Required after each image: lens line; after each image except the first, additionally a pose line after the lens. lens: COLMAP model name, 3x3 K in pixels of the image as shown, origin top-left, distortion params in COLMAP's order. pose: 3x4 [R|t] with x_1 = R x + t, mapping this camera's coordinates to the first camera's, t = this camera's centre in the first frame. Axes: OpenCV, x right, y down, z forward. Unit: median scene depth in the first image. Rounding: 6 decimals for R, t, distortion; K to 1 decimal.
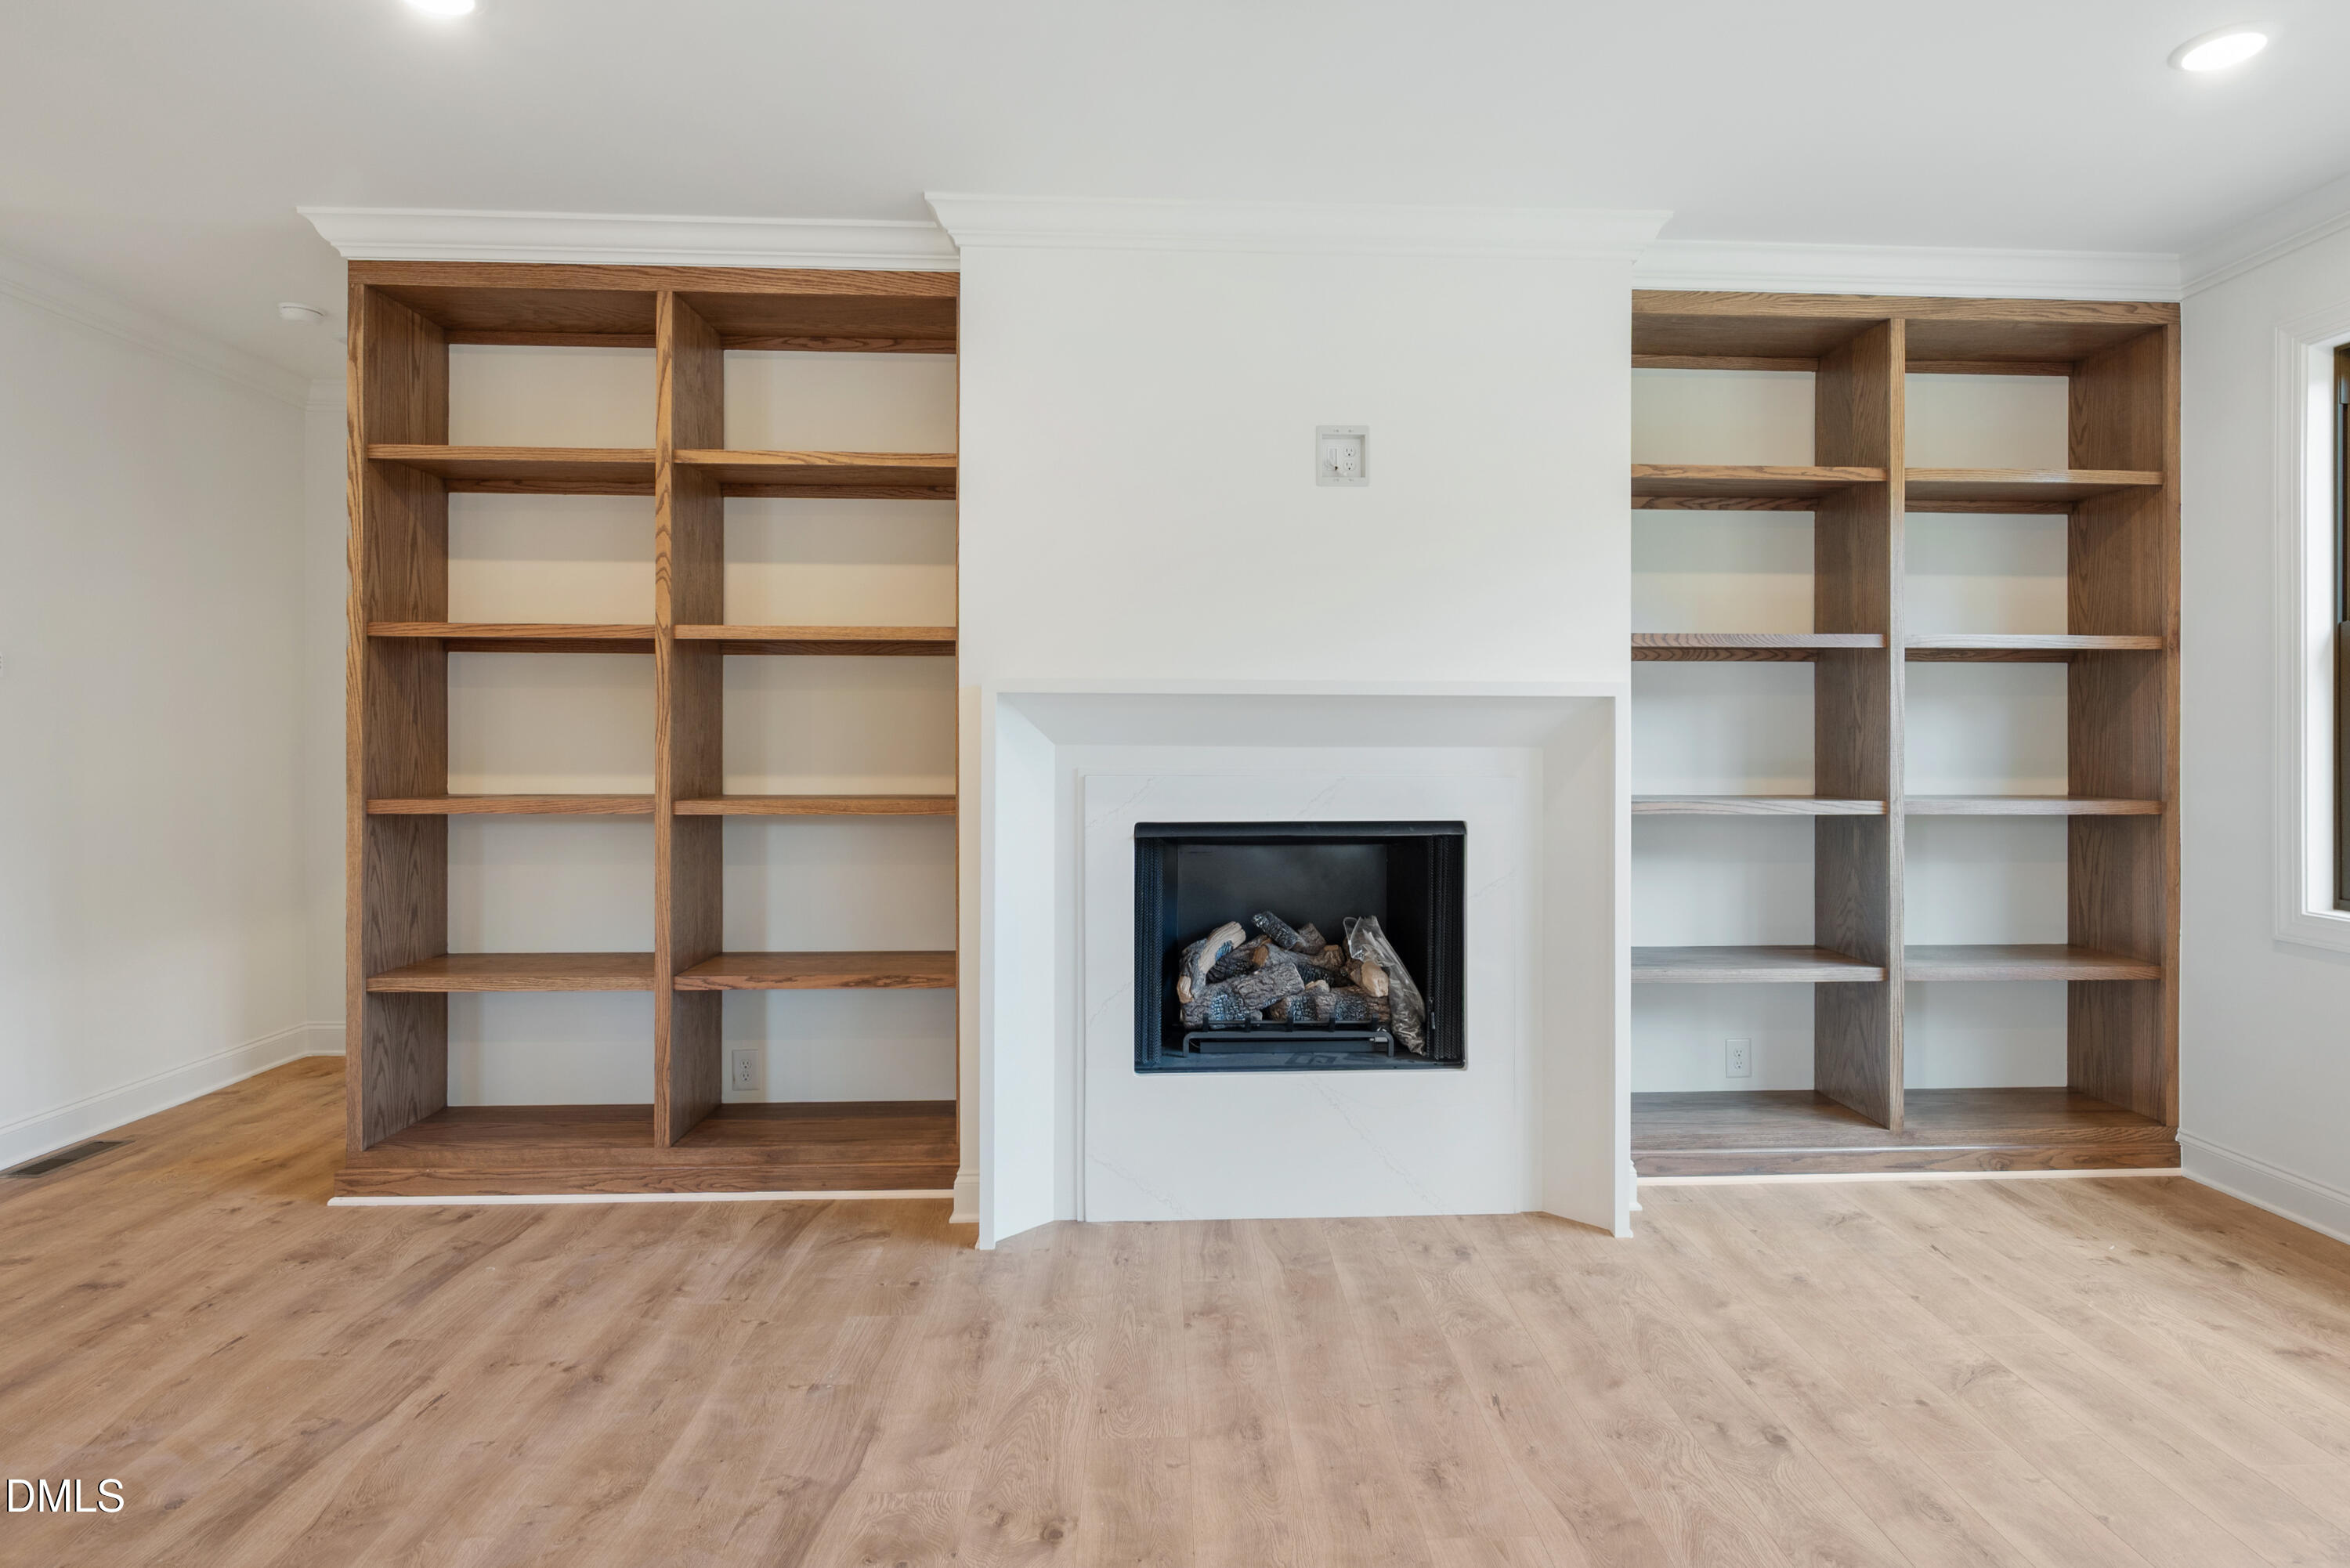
lens RADIAL K [[1215.3, 0, 1215.0], [0, 1215.3, 743.2], [0, 0, 1]] dist [-0.000952, 0.000375]
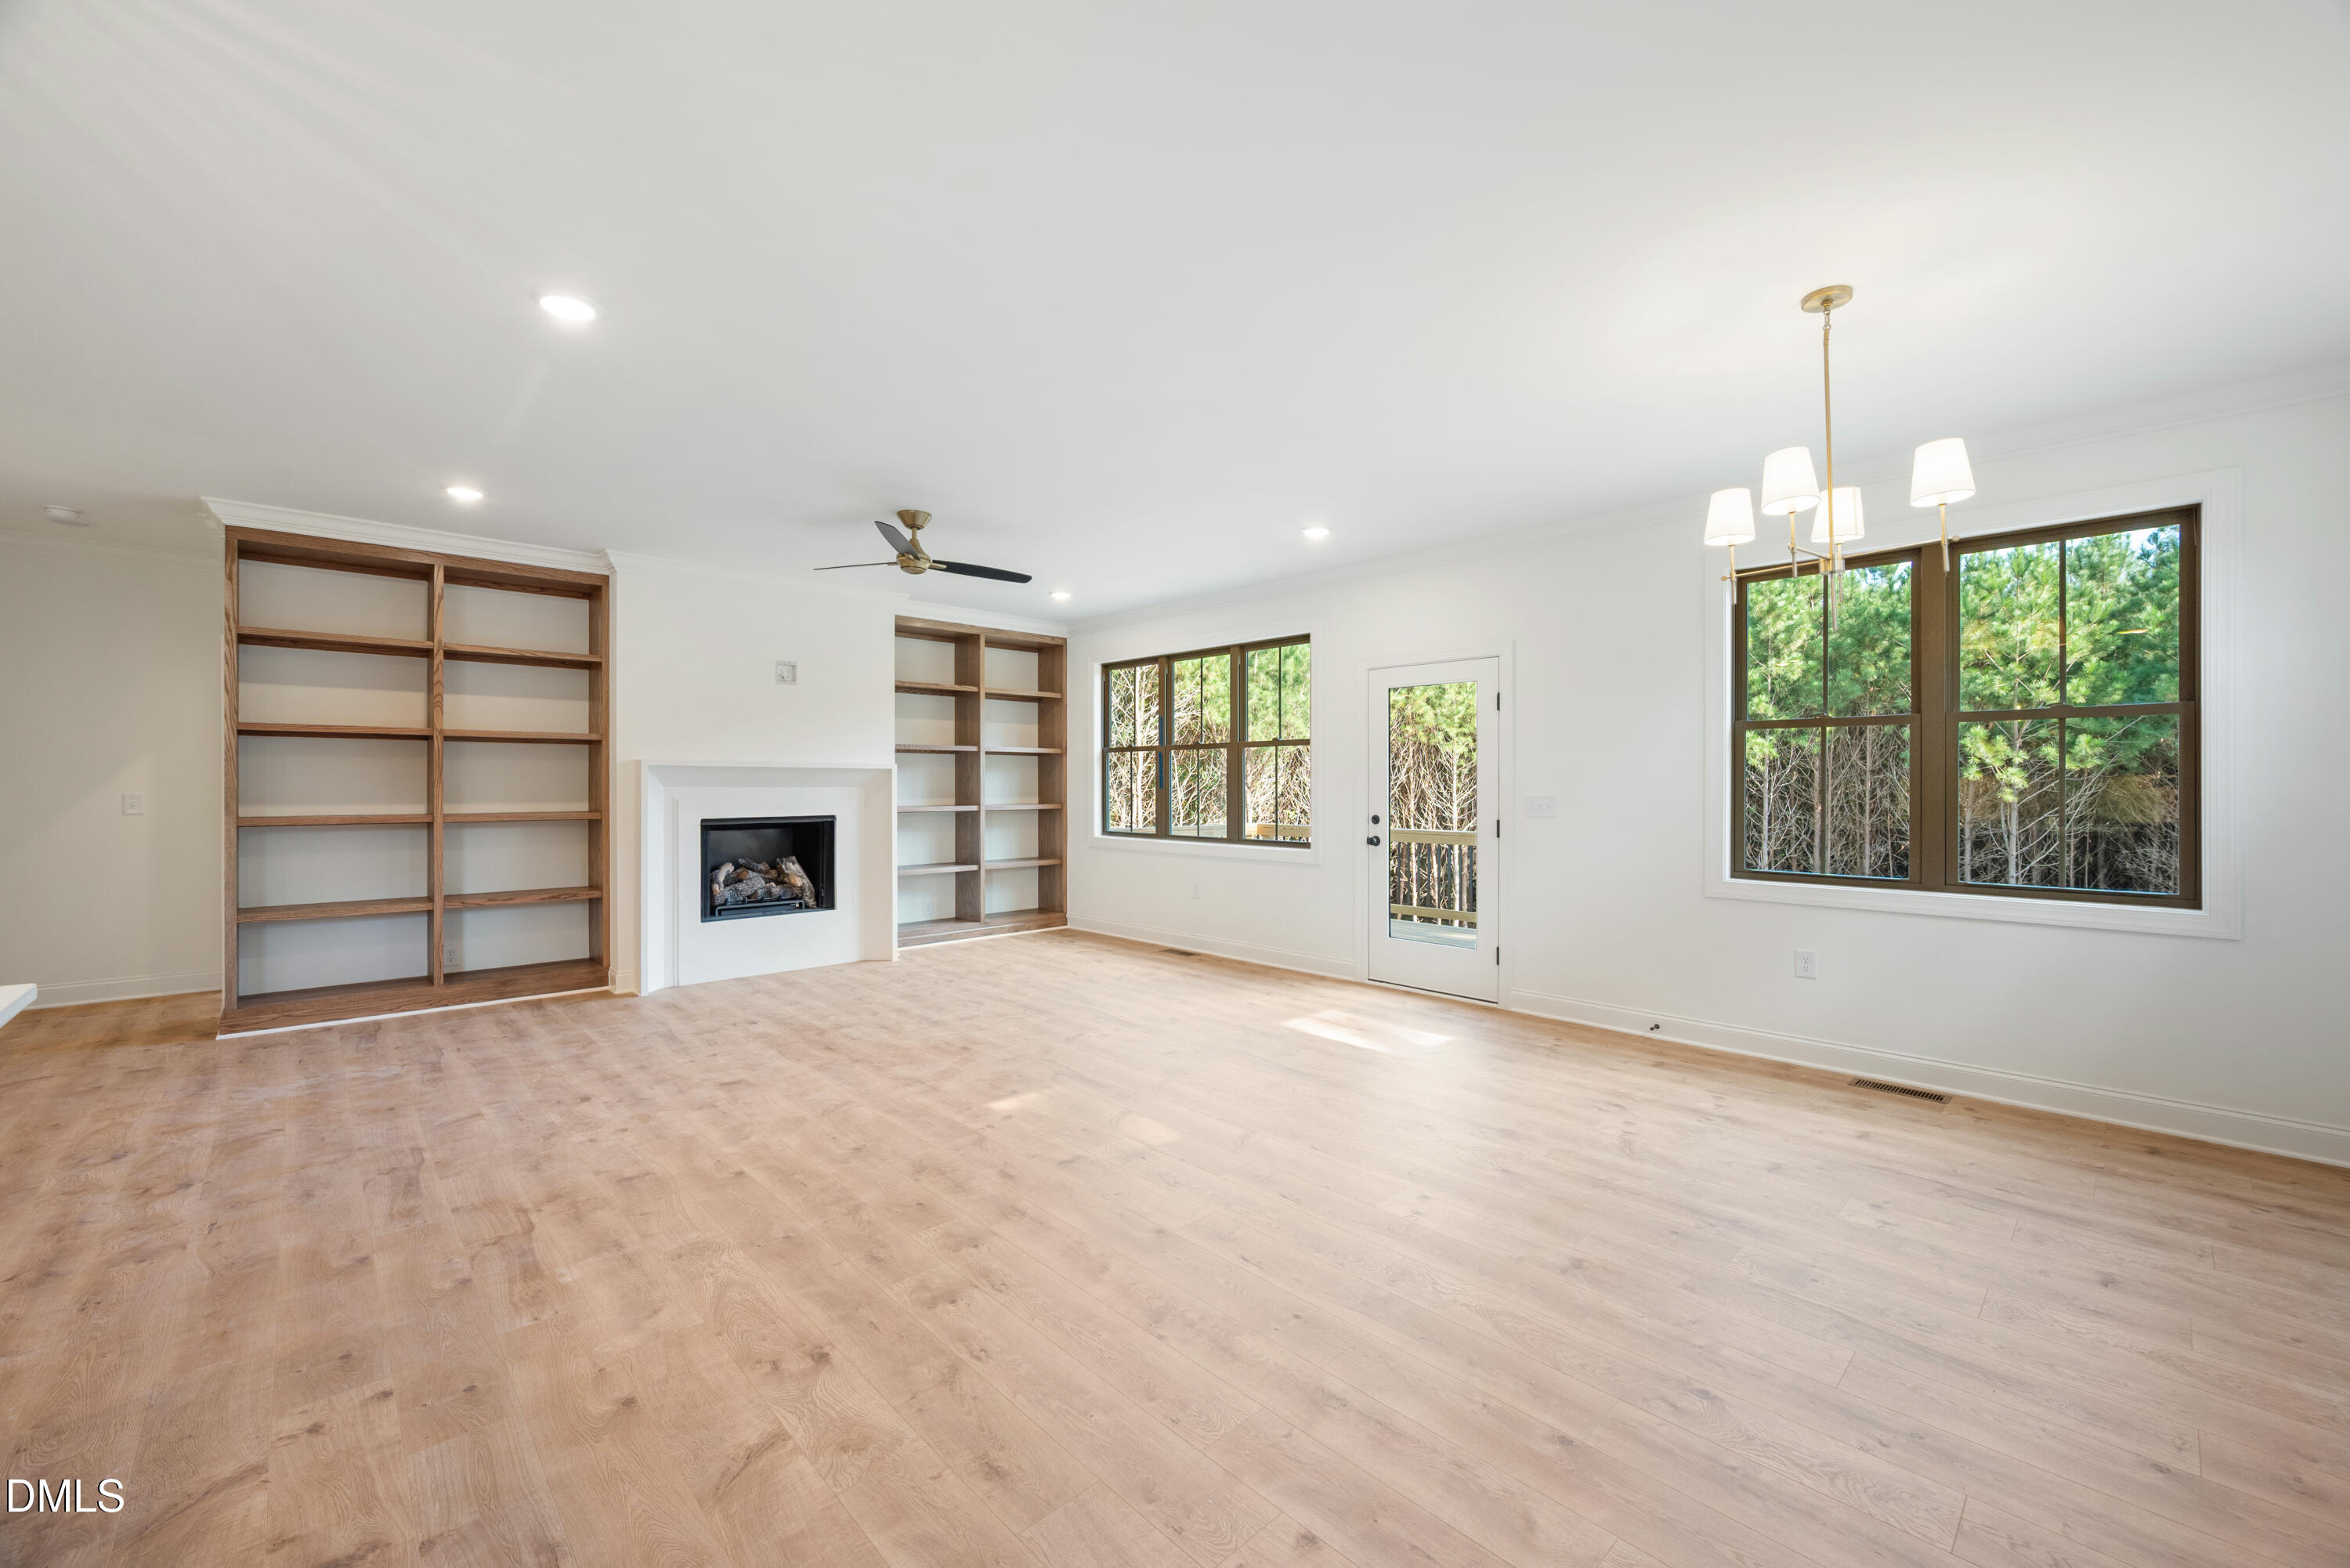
lens RADIAL K [[930.0, 0, 1180.5], [0, 930.0, 783.0], [0, 0, 1]] dist [-0.000597, 0.000332]
pose [[0.756995, -0.001290, 0.653419, -0.515077], [0.002916, 0.999995, -0.001404, -0.000431], [-0.653414, 0.002969, 0.756995, -0.959864]]
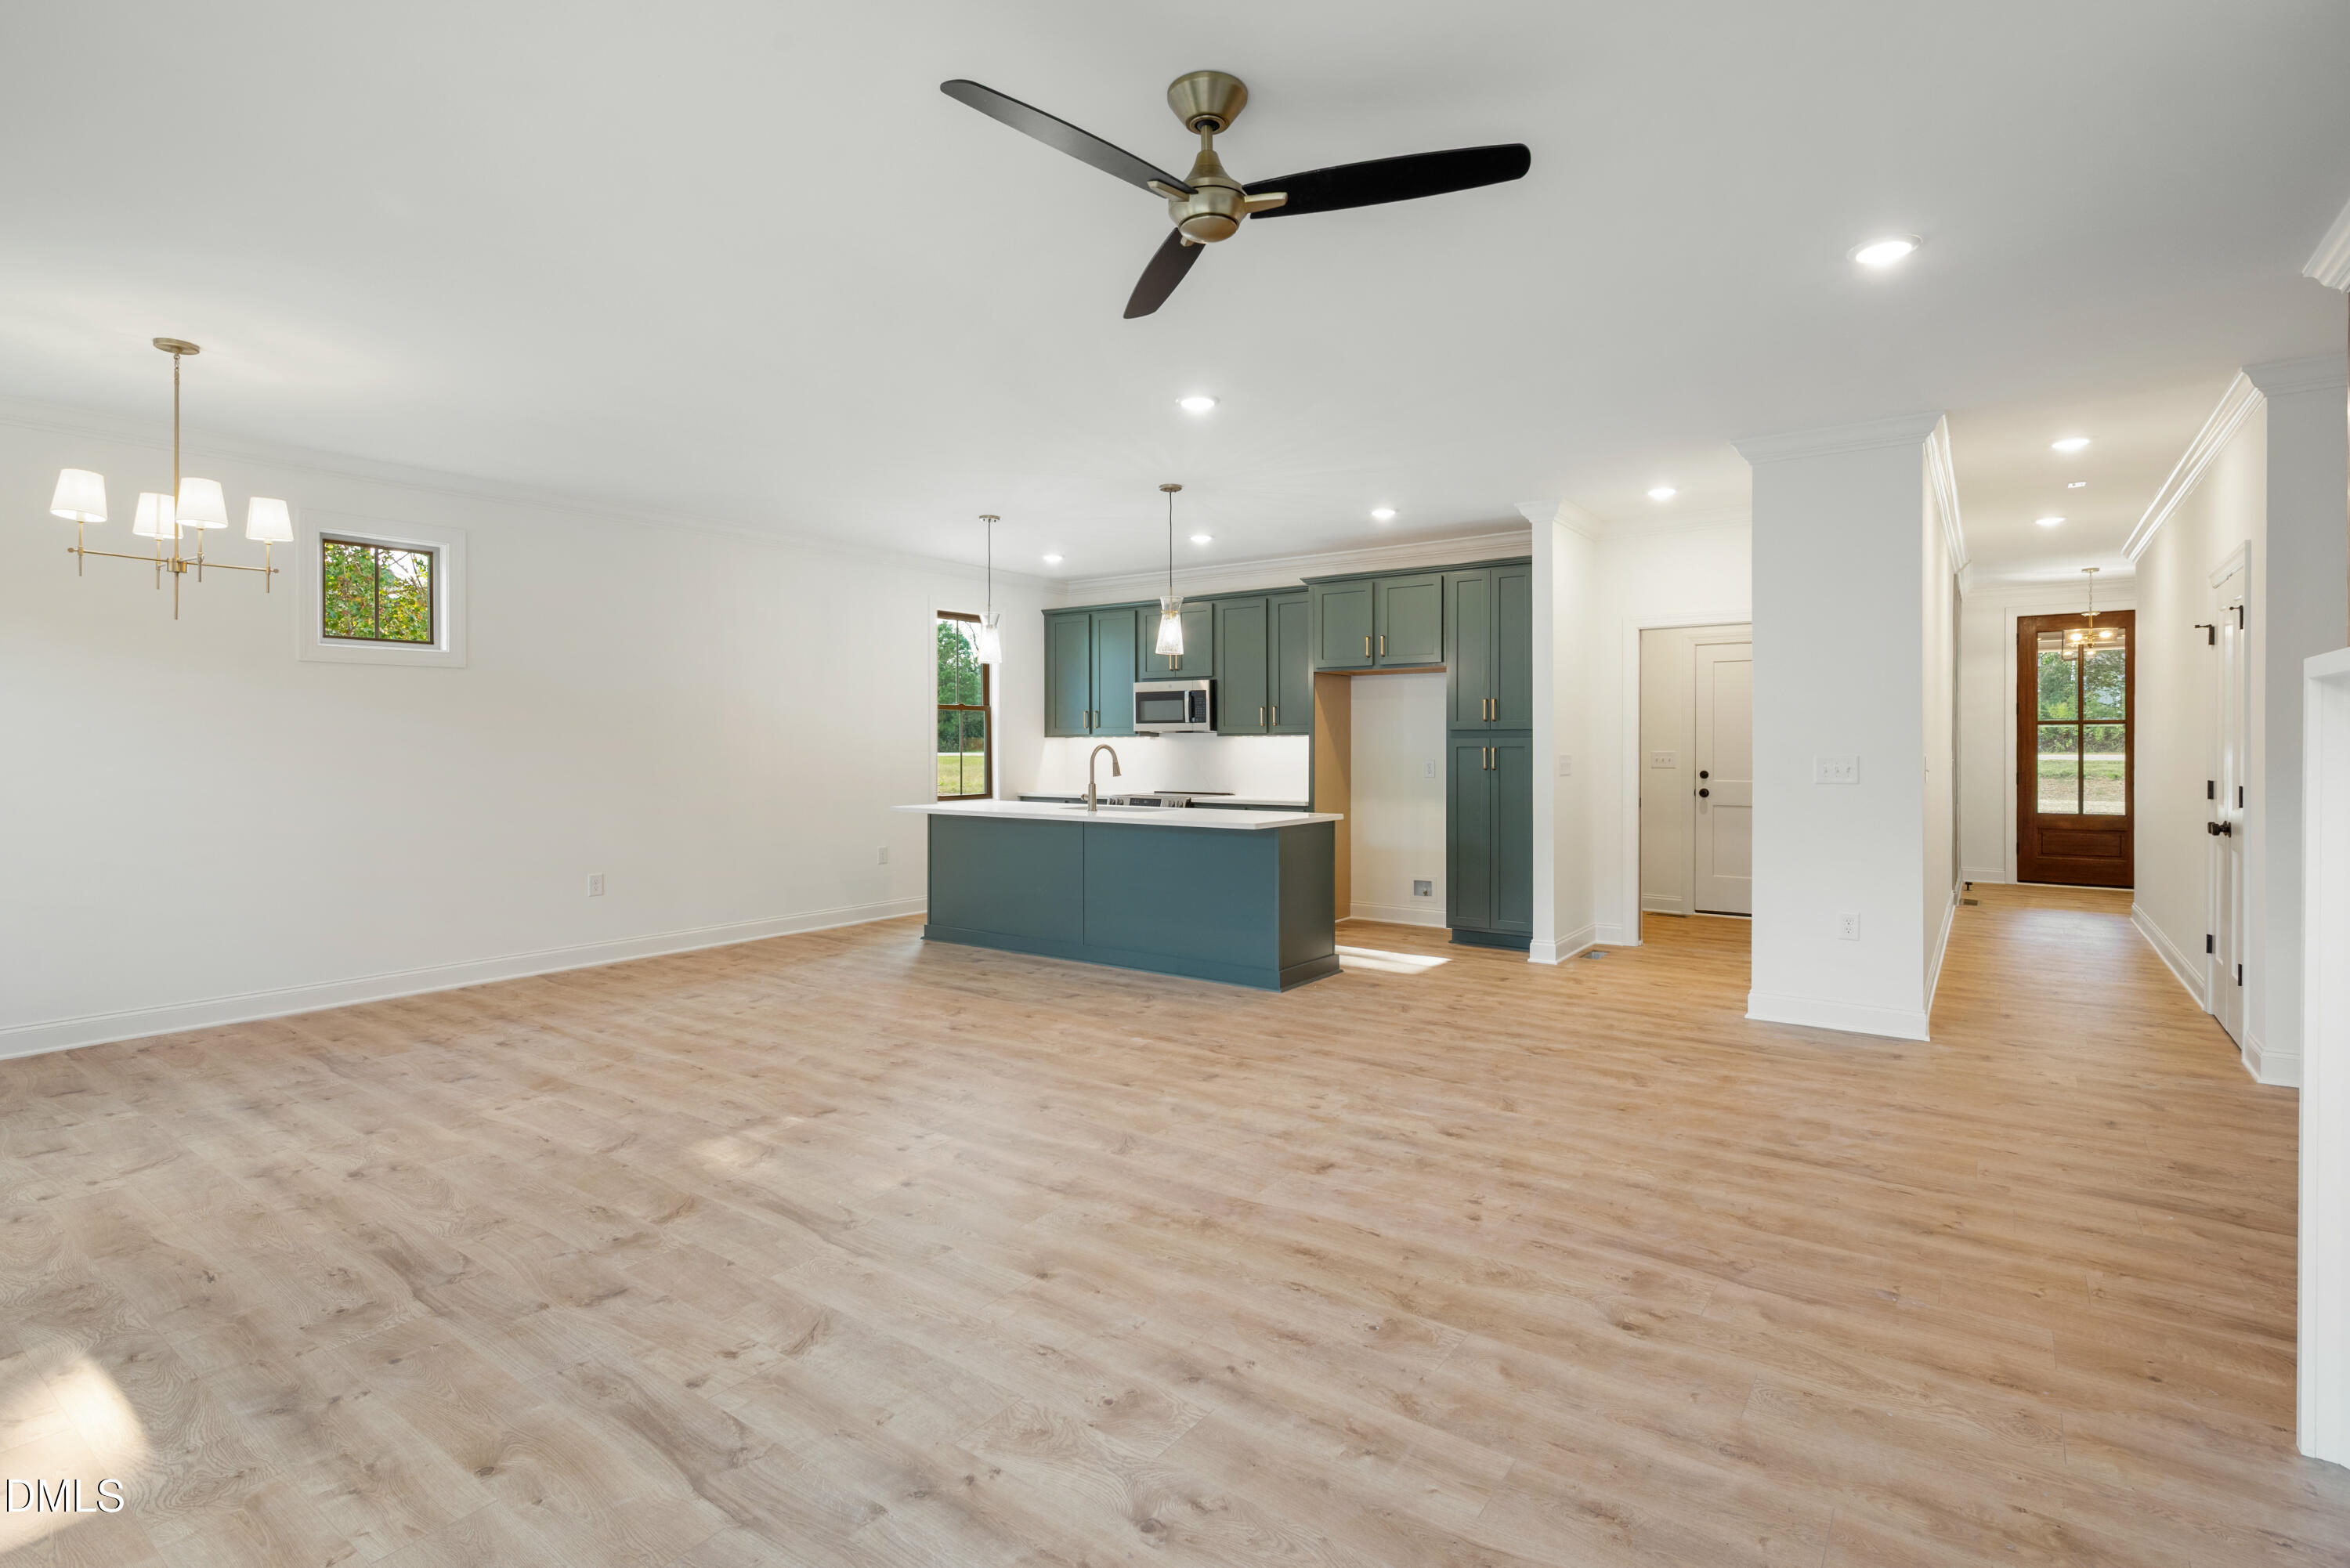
lens RADIAL K [[1125.5, 0, 1185.8], [0, 1125.5, 743.8], [0, 0, 1]] dist [-0.008397, 0.002258]
pose [[-0.619824, -0.001170, -0.784740, 0.658335], [-0.002251, 0.999997, 0.000286, -0.002348], [0.784738, 0.001943, -0.619825, 0.784947]]
